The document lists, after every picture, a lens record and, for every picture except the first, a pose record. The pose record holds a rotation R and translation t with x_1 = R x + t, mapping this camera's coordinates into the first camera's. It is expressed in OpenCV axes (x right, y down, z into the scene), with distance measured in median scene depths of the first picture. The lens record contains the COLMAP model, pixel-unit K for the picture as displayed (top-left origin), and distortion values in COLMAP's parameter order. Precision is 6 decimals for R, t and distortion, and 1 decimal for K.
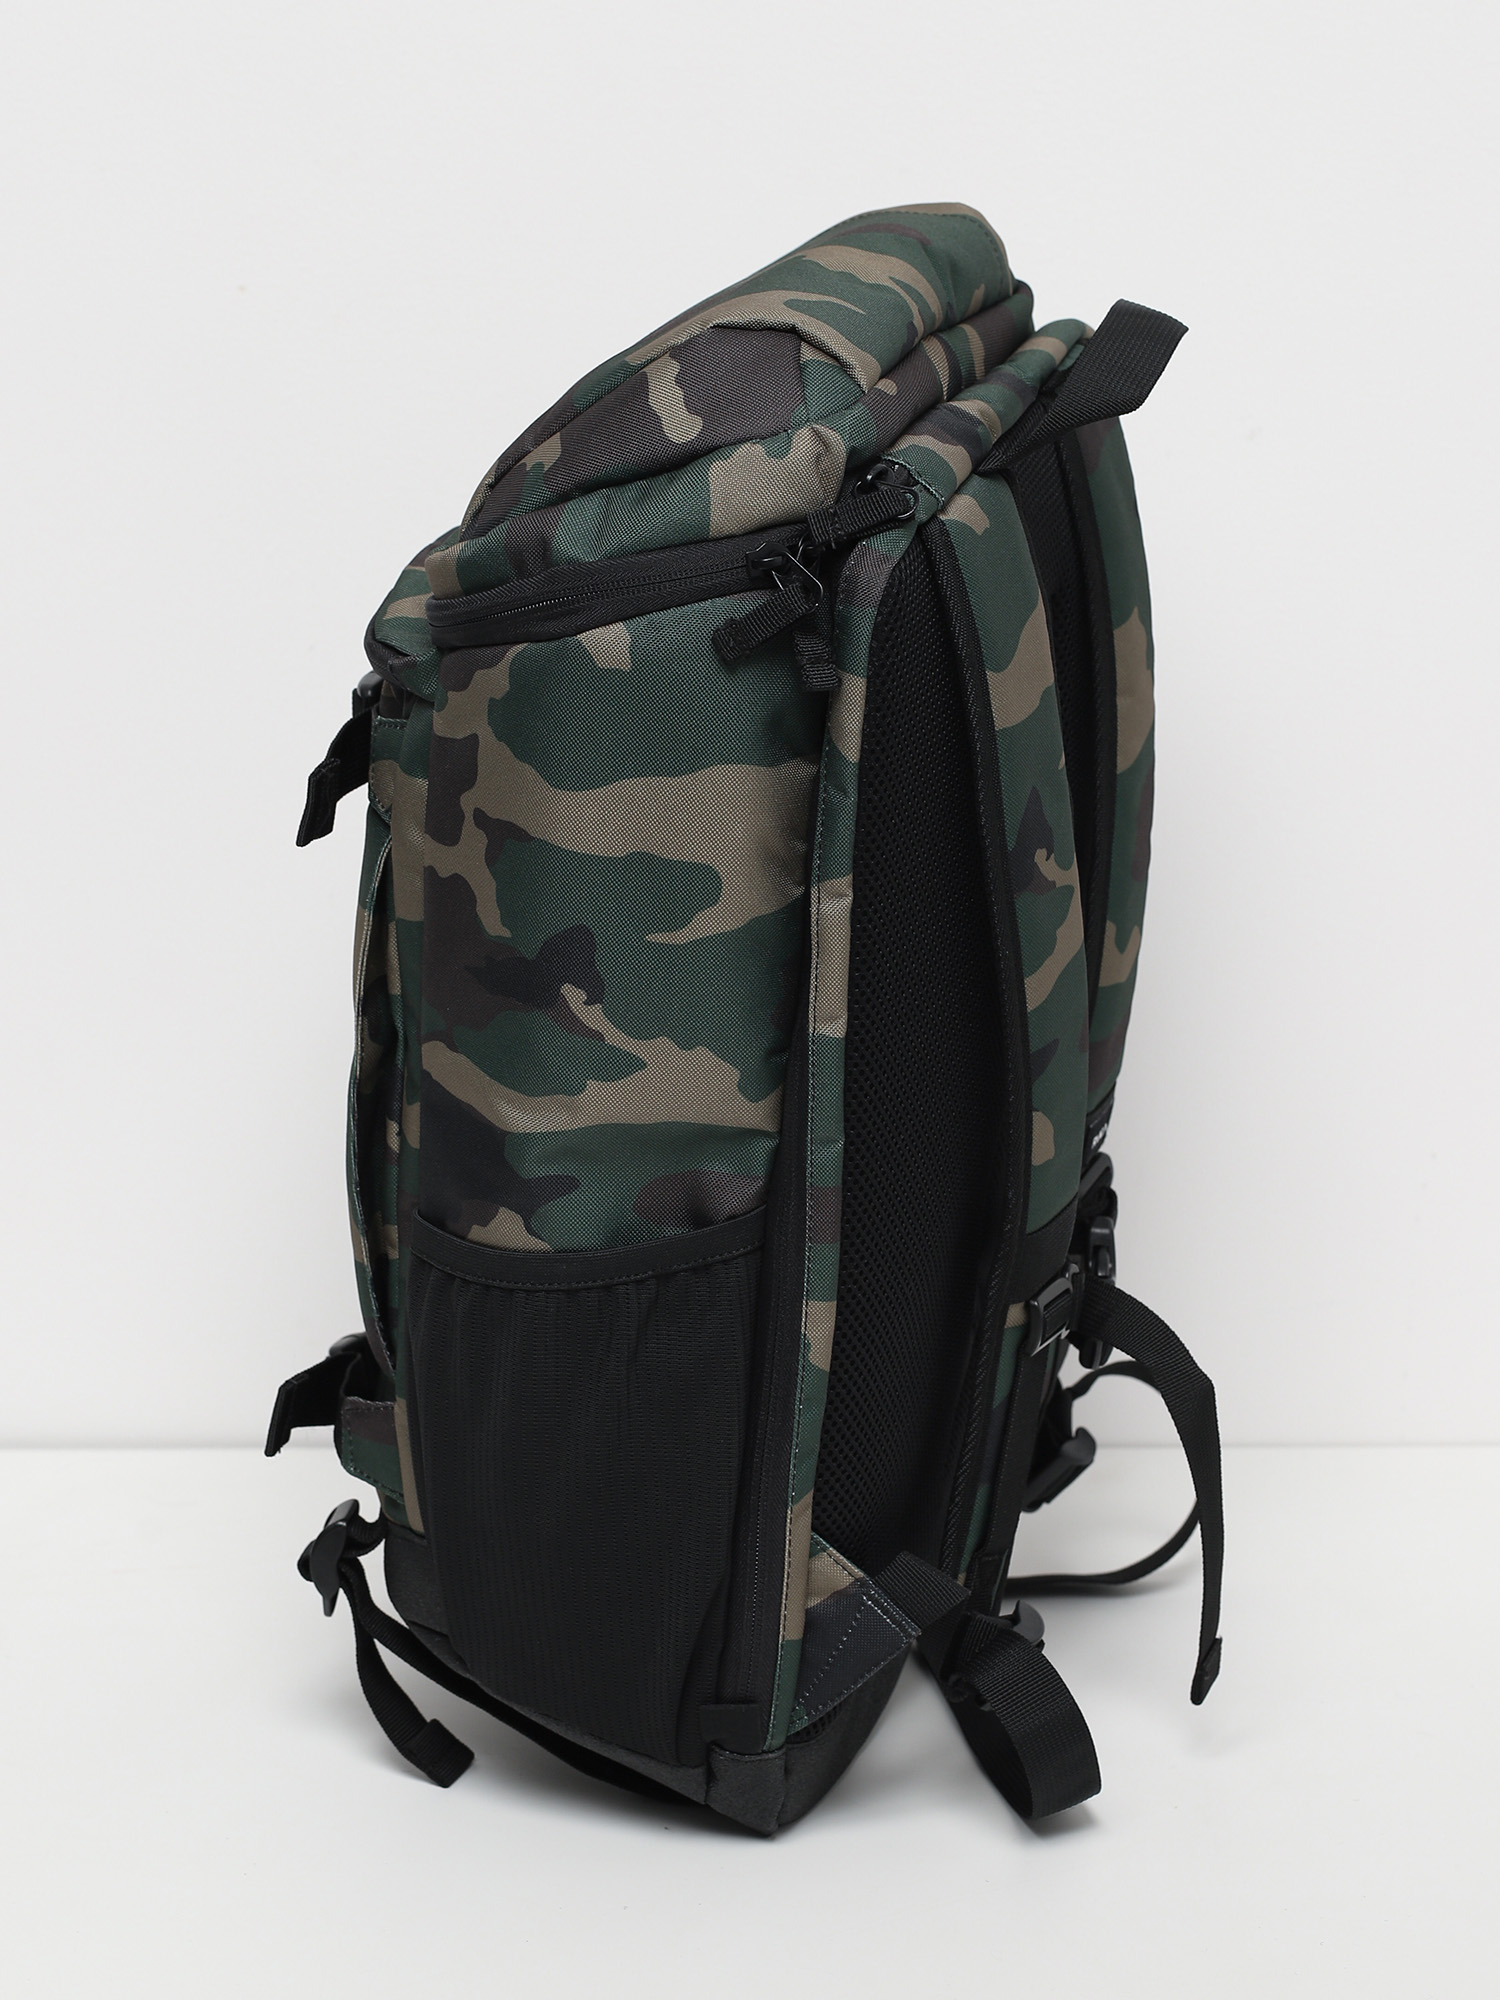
lens RADIAL K [[5471.2, 0, 750.0], [0, 5471.2, 1000.0], [0, 0, 1]] dist [-0.529804, 5.190416]
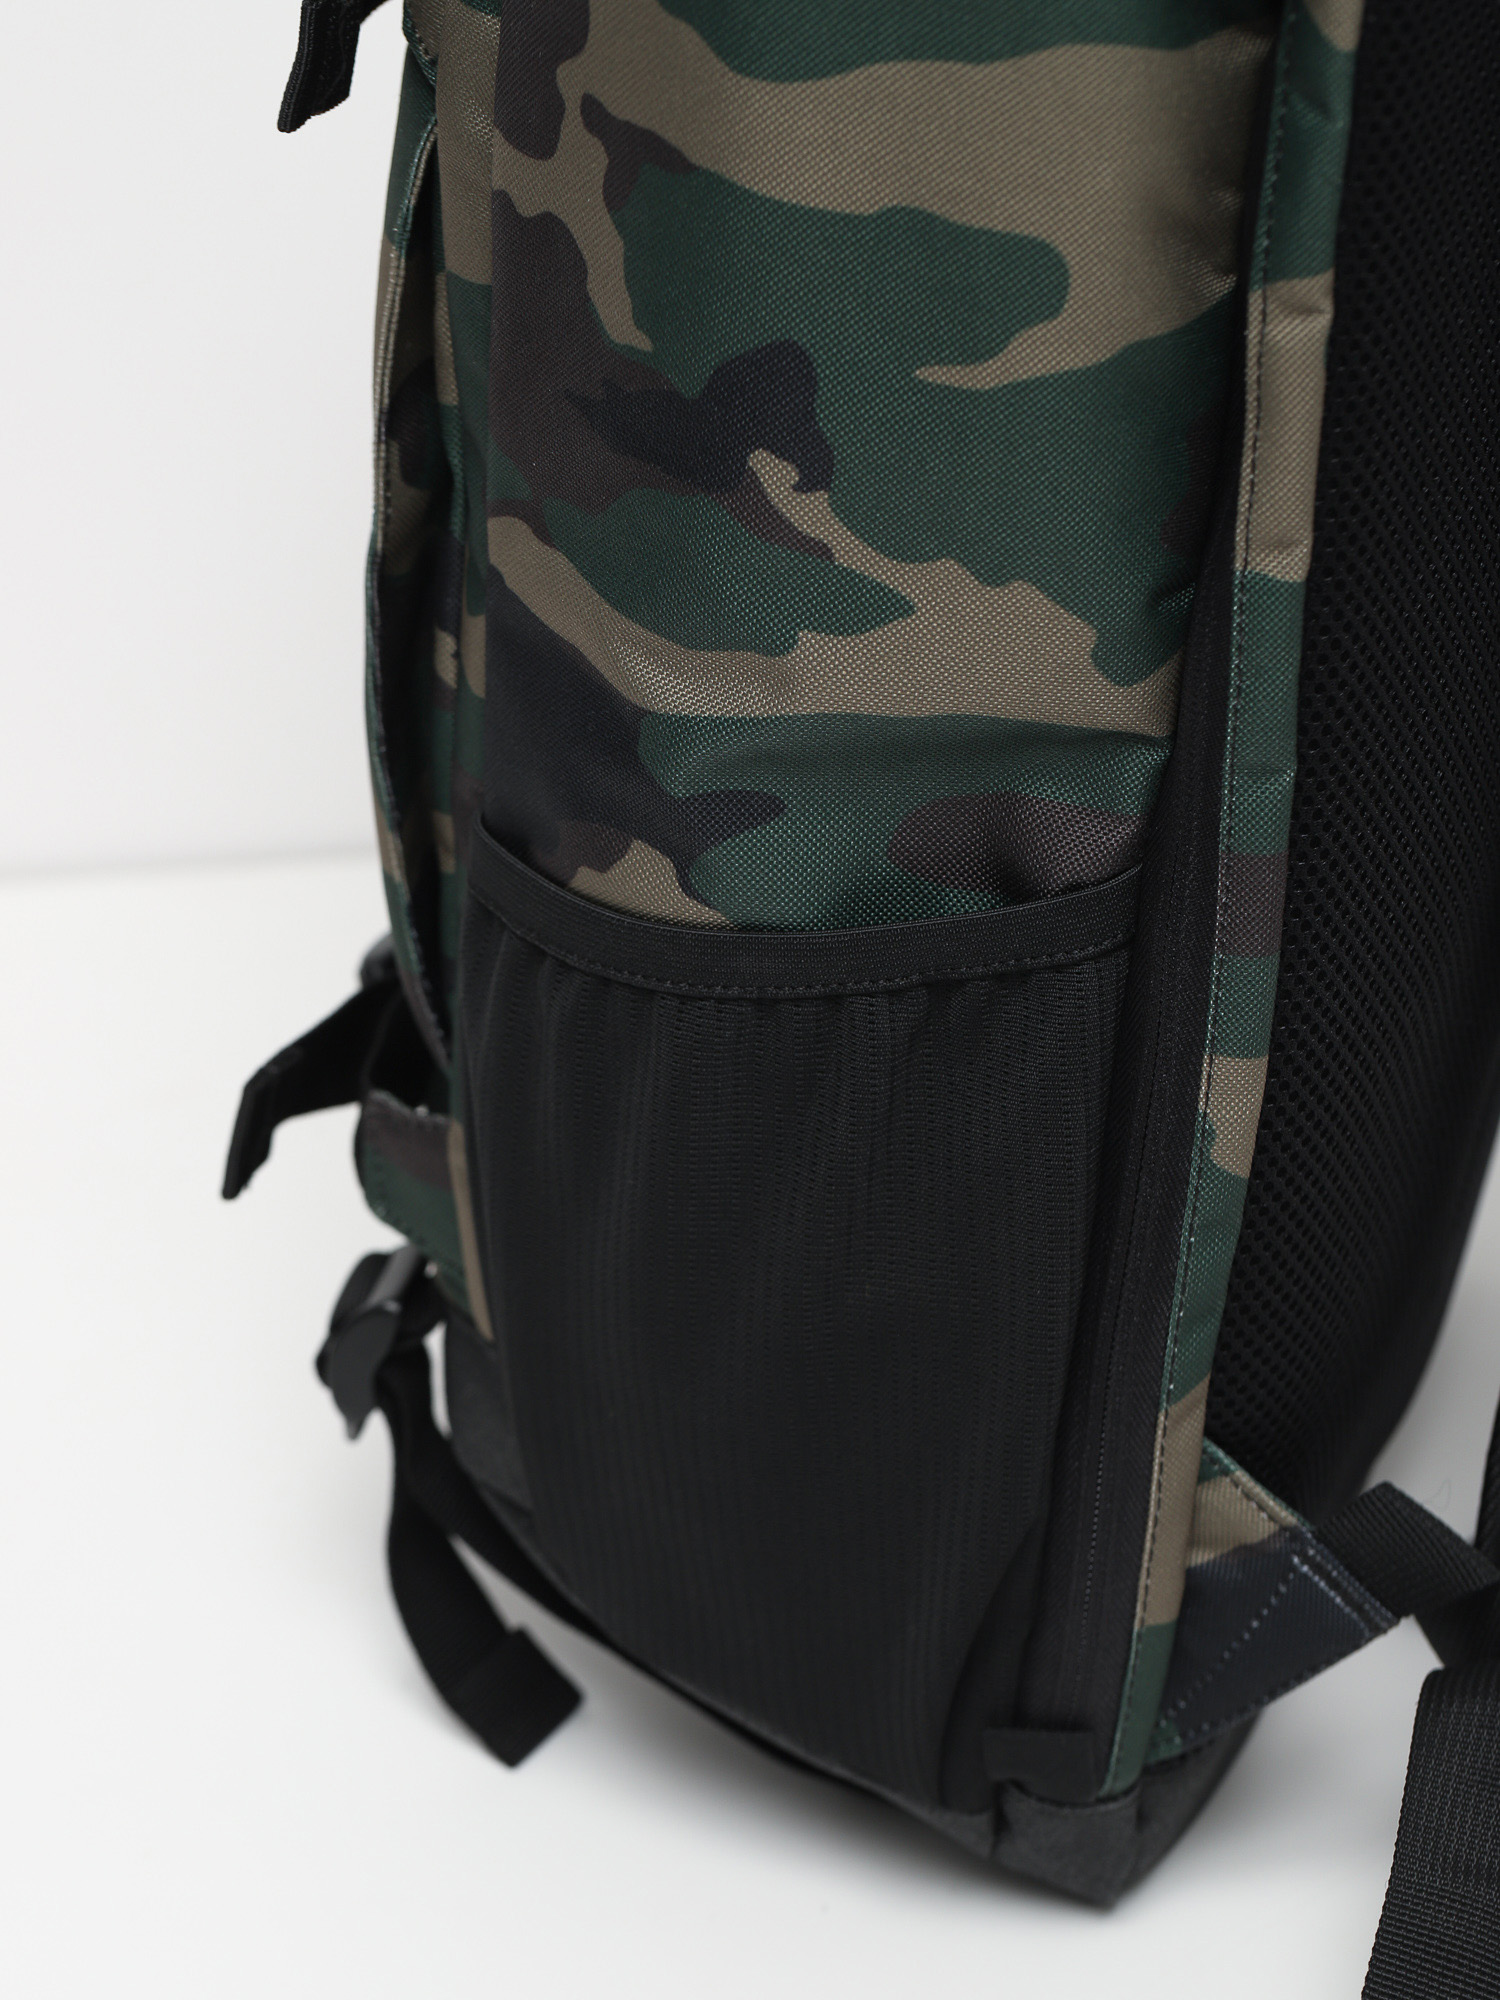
lens RADIAL K [[5471.2, 0, 750.0], [0, 5471.2, 1000.0], [0, 0, 1]] dist [-0.529804, 5.190416]
pose [[0.994054, 0.049039, -0.097221, 0.016939], [-0.014997, 0.945996, 0.323832, -0.117192], [0.107851, -0.320449, 0.941106, 0.507764]]
